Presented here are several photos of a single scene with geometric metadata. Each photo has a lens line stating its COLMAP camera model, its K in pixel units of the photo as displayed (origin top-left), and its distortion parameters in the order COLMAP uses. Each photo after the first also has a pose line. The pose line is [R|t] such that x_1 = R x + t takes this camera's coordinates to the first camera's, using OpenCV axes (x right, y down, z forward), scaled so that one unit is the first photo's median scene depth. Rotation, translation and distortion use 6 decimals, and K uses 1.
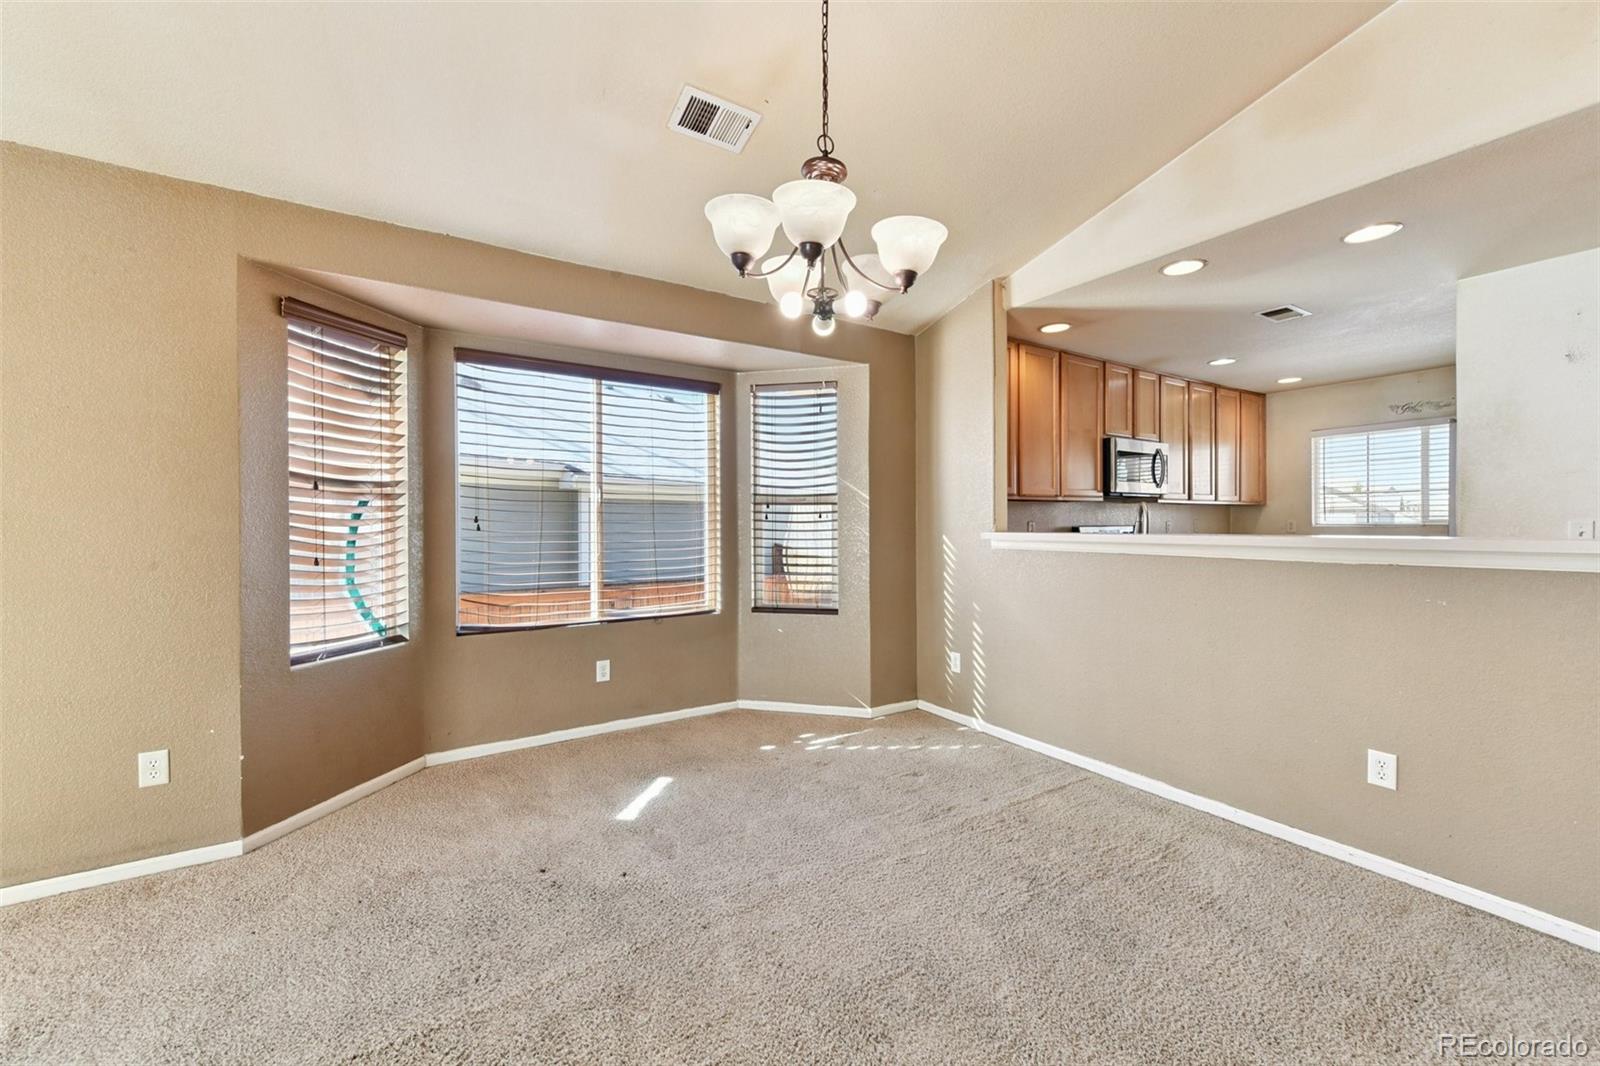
lens RADIAL K [[633.4, 0, 809.1], [0, 633.4, 527.2], [0, 0, 1]] dist [0.007223, -0.002486]
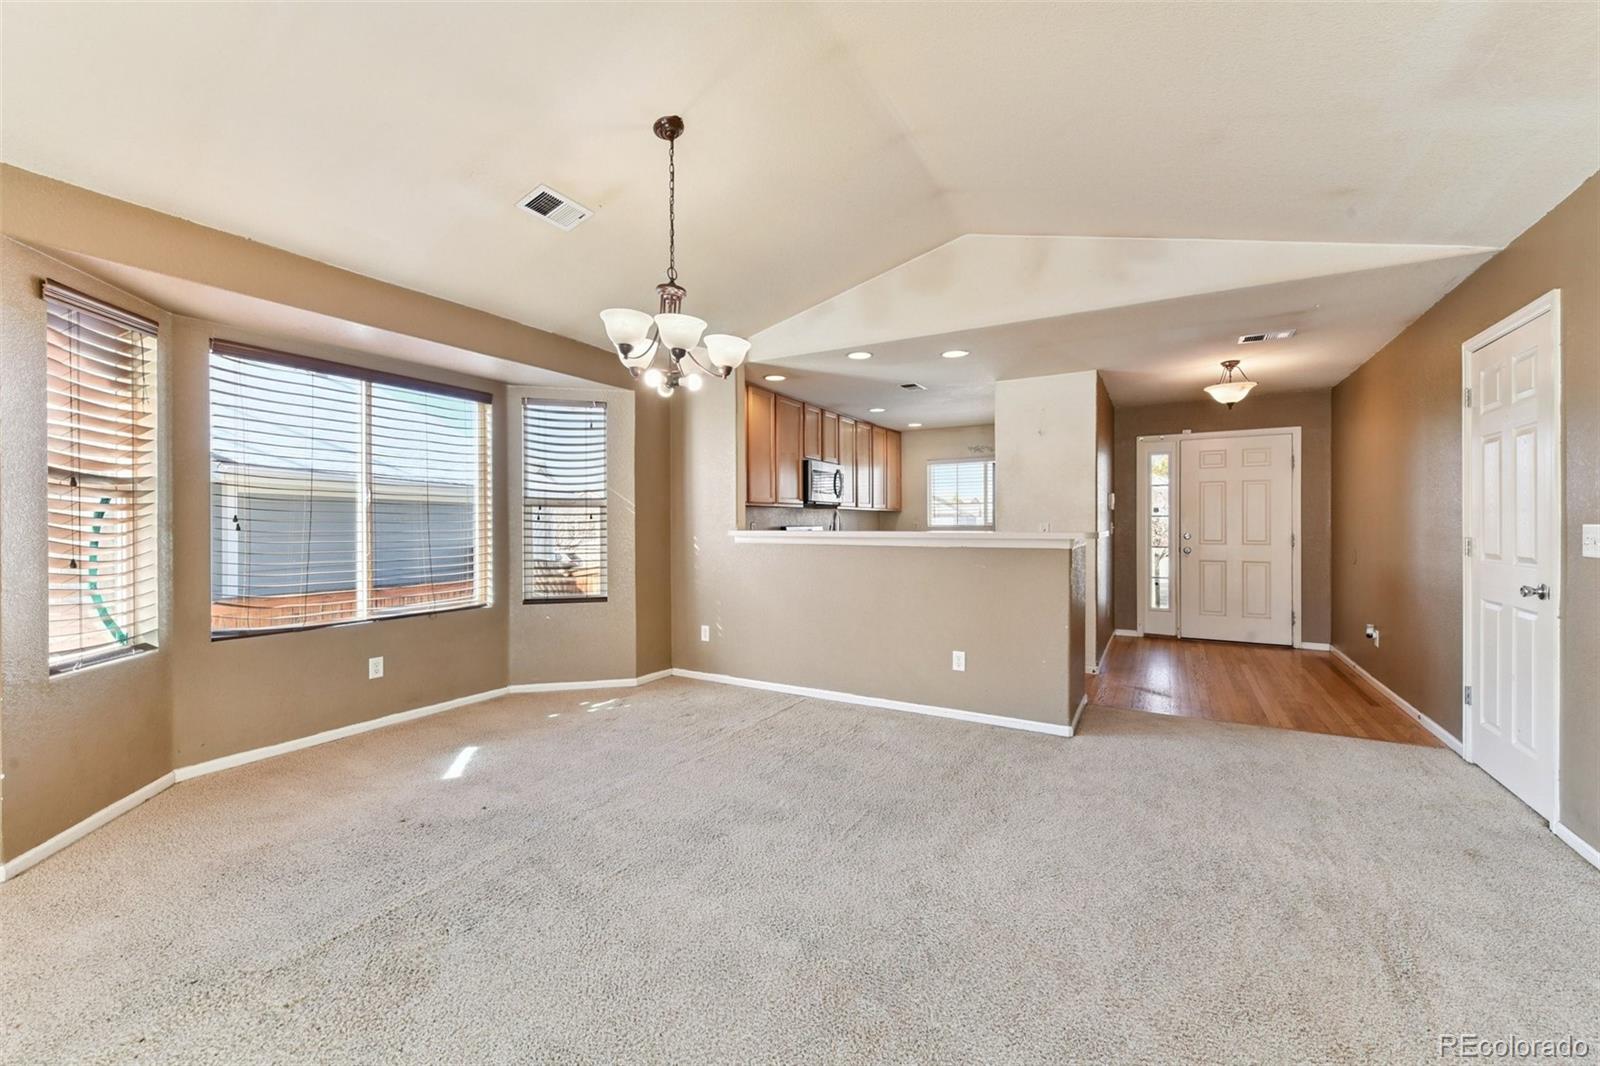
lens RADIAL K [[633.4, 0, 810.4], [0, 633.4, 524.9], [0, 0, 1]] dist [0.007223, -0.002486]
pose [[0.884132, 0.001126, 0.467236, -0.200342], [0.001072, 0.999990, -0.004438, 0.002098], [-0.467236, 0.004424, 0.884122, -0.253003]]
